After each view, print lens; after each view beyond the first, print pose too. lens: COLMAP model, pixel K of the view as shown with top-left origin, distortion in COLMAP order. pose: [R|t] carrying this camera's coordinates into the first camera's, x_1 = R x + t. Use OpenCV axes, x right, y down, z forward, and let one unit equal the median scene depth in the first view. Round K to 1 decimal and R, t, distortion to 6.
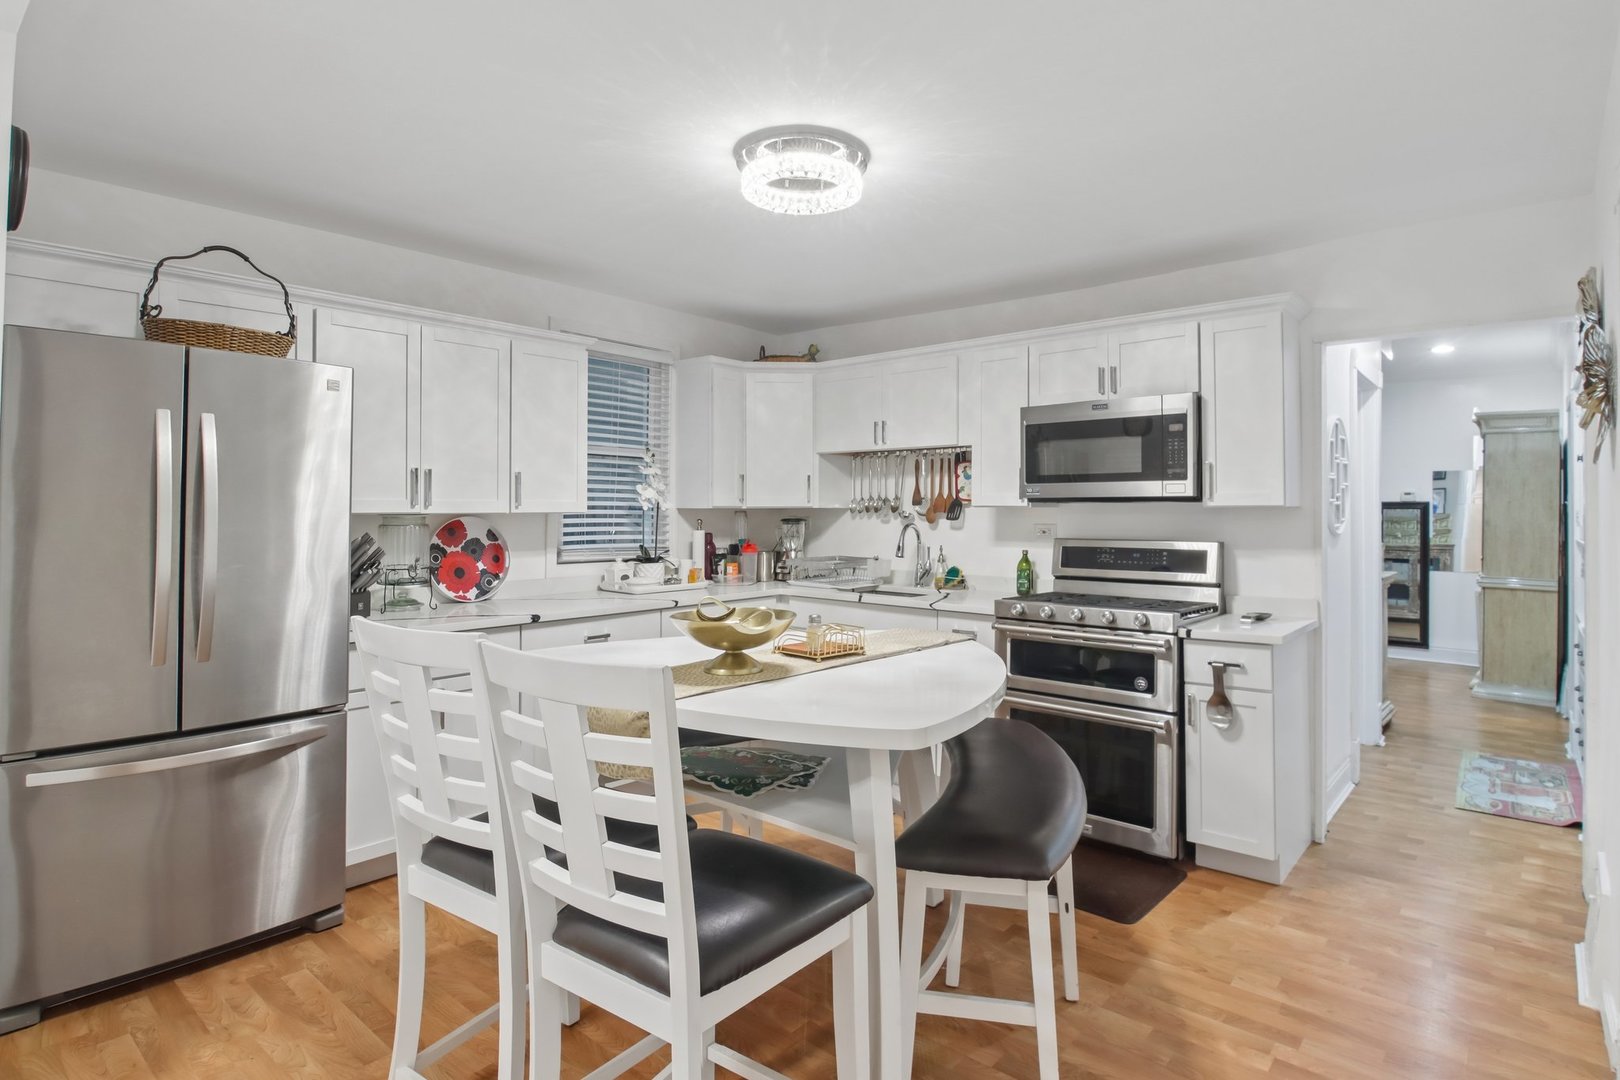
lens RADIAL K [[849.5, 0, 813.2], [0, 849.5, 511.8], [0, 0, 1]] dist [-0.012812, -0.001242]
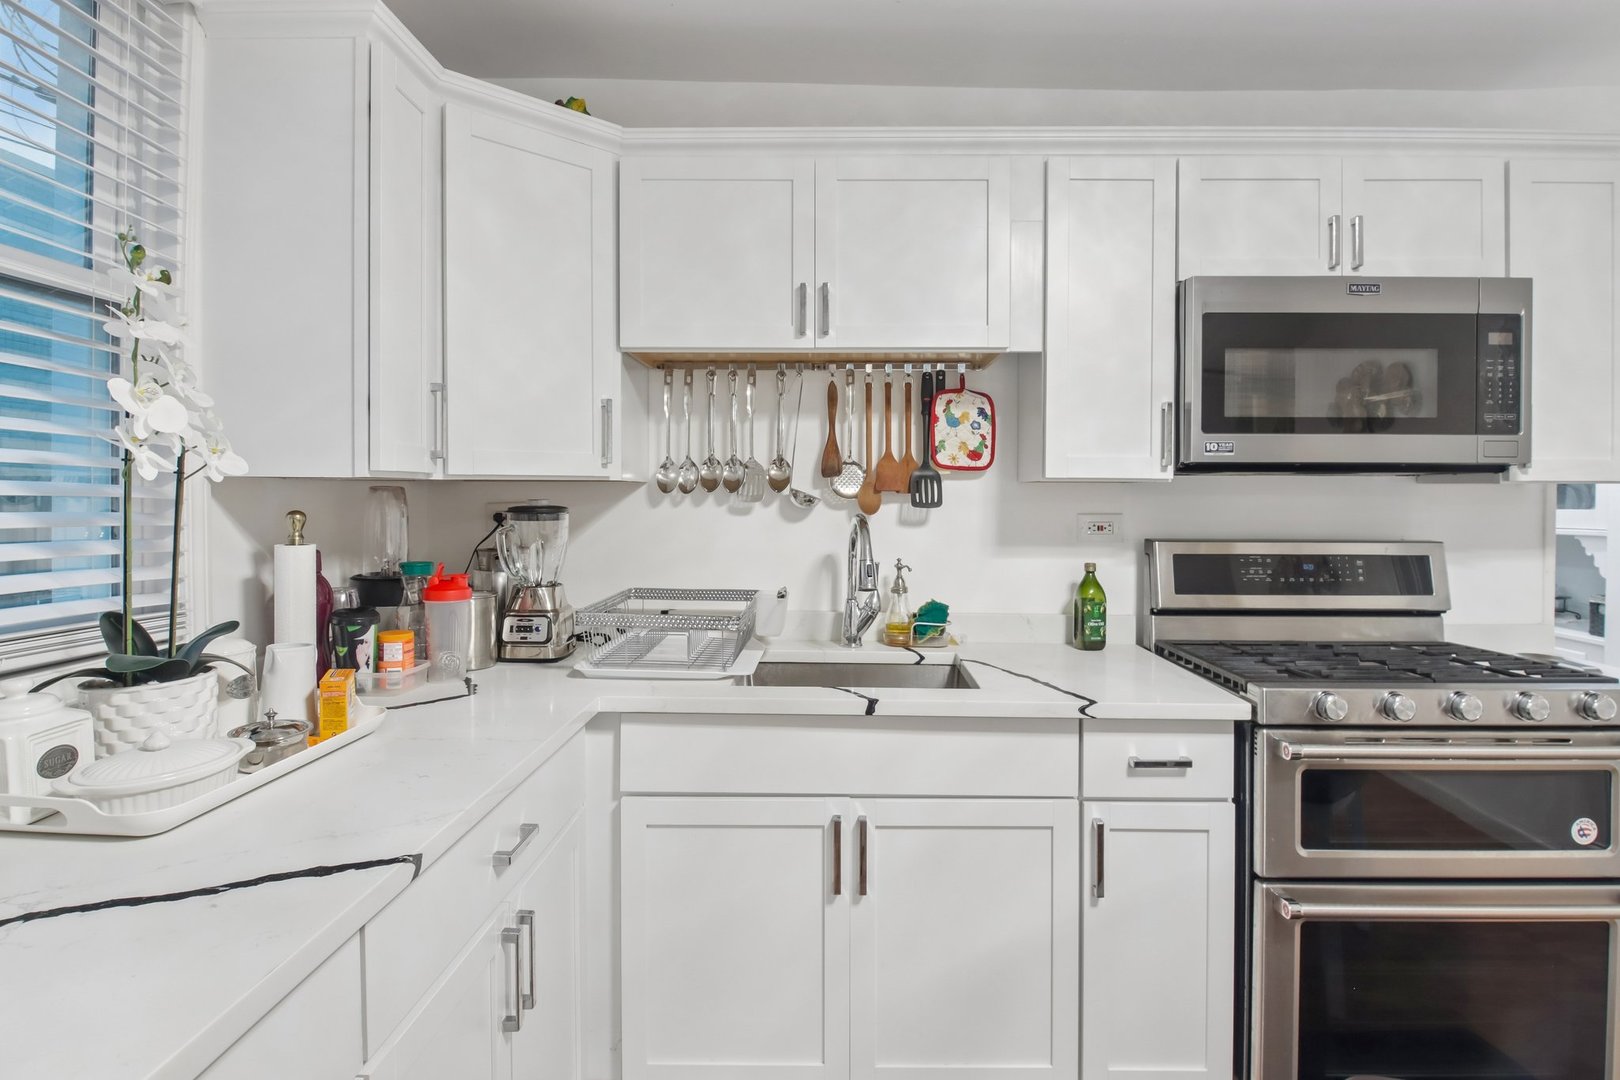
lens RADIAL K [[859.3, 0, 842.6], [0, 859.3, 523.0], [0, 0, 1]] dist [0.000371, -0.001045]
pose [[0.755995, -0.020700, 0.654251, -0.200354], [-0.002298, 0.999410, 0.034275, 0.001825], [-0.654574, -0.027415, 0.755501, 0.642079]]
